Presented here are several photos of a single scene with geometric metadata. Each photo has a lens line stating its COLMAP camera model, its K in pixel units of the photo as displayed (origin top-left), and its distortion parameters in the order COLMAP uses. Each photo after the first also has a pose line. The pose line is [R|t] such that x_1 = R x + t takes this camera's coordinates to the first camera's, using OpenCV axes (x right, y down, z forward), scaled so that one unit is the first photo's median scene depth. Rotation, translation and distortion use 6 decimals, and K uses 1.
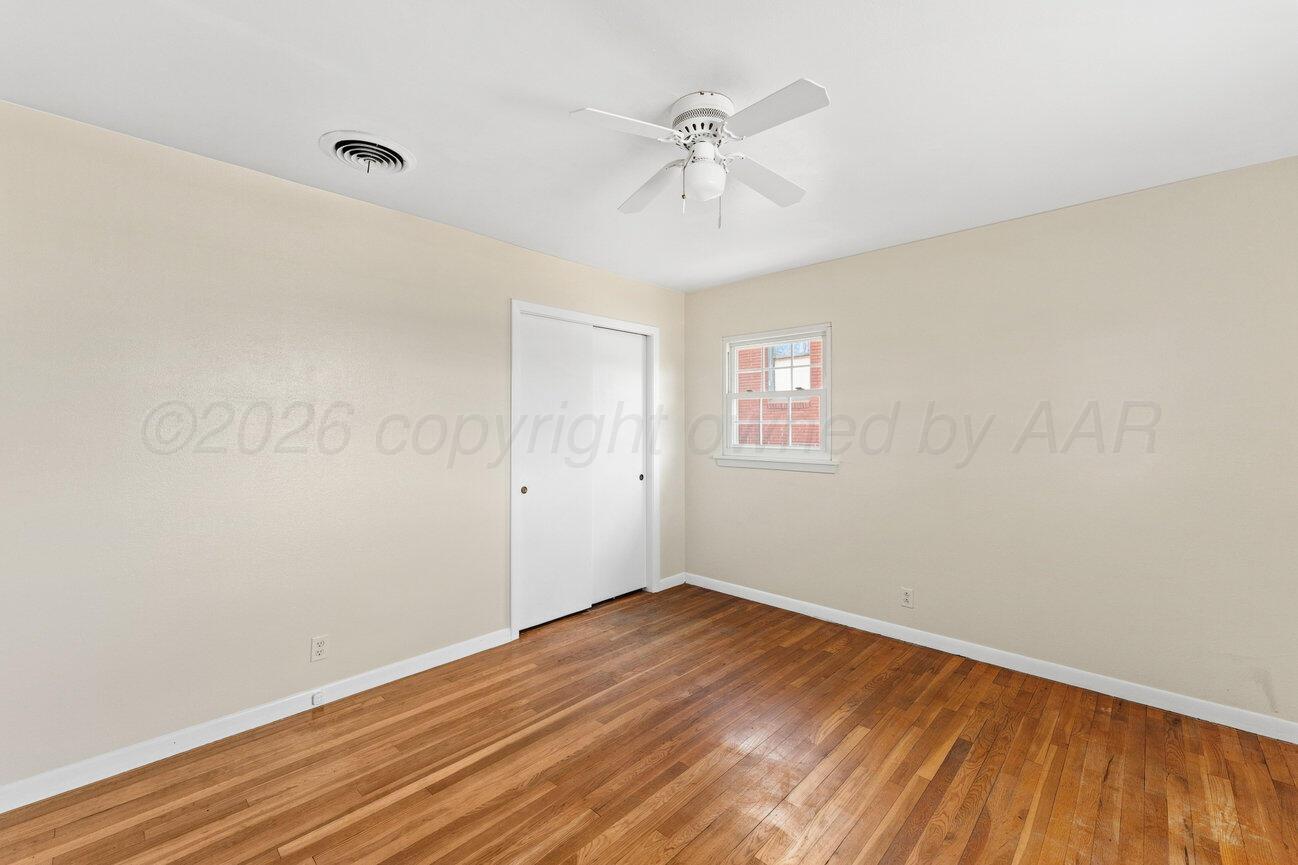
lens RADIAL K [[529.3, 0, 675.5], [0, 529.3, 431.9], [0, 0, 1]] dist [0.006025, -0.000307]
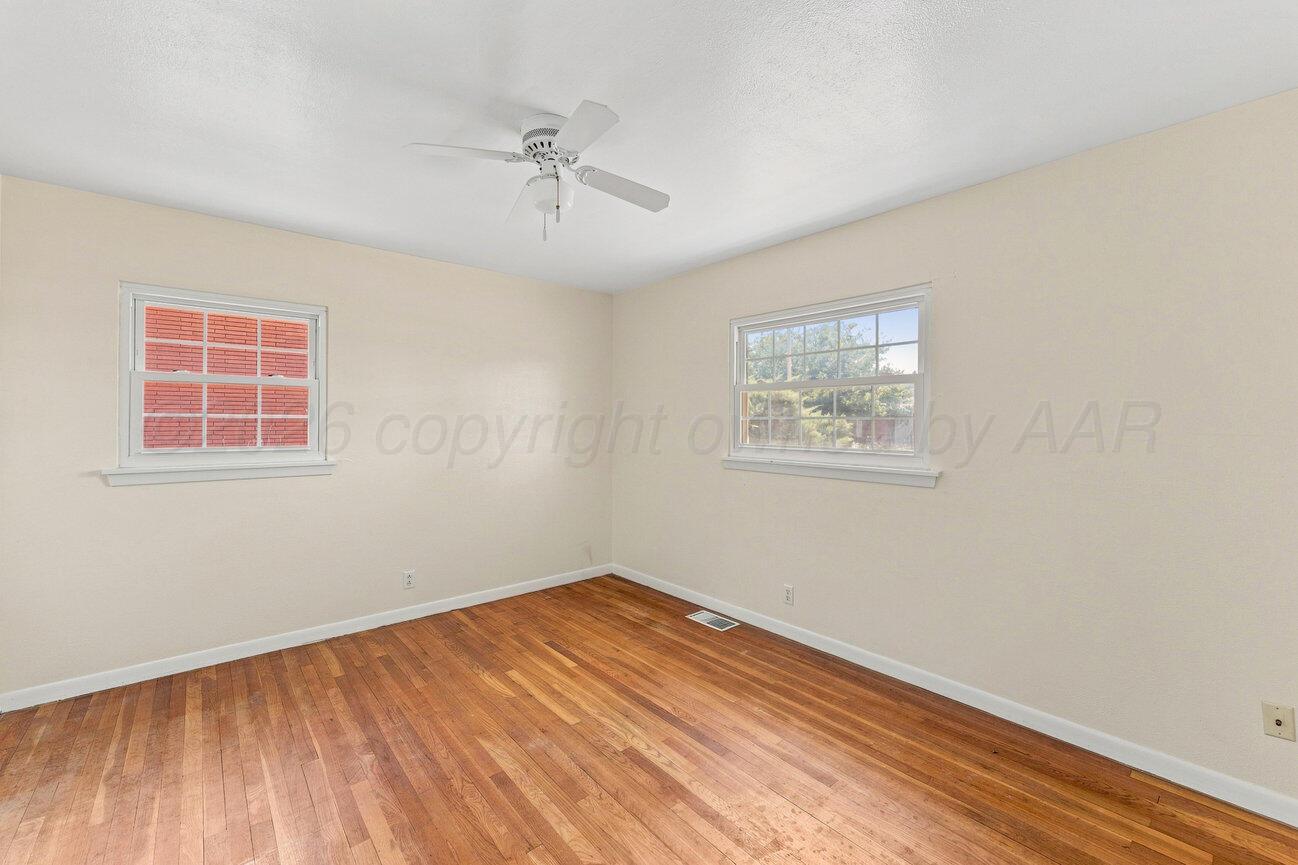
lens RADIAL K [[529.3, 0, 629.2], [0, 529.3, 419.2], [0, 0, 1]] dist [0.006025, -0.000307]
pose [[0.147202, 0.006117, 0.989088, -0.644445], [0.008669, 0.999934, -0.007474, -0.004604], [-0.989069, 0.009675, 0.147139, 0.438601]]
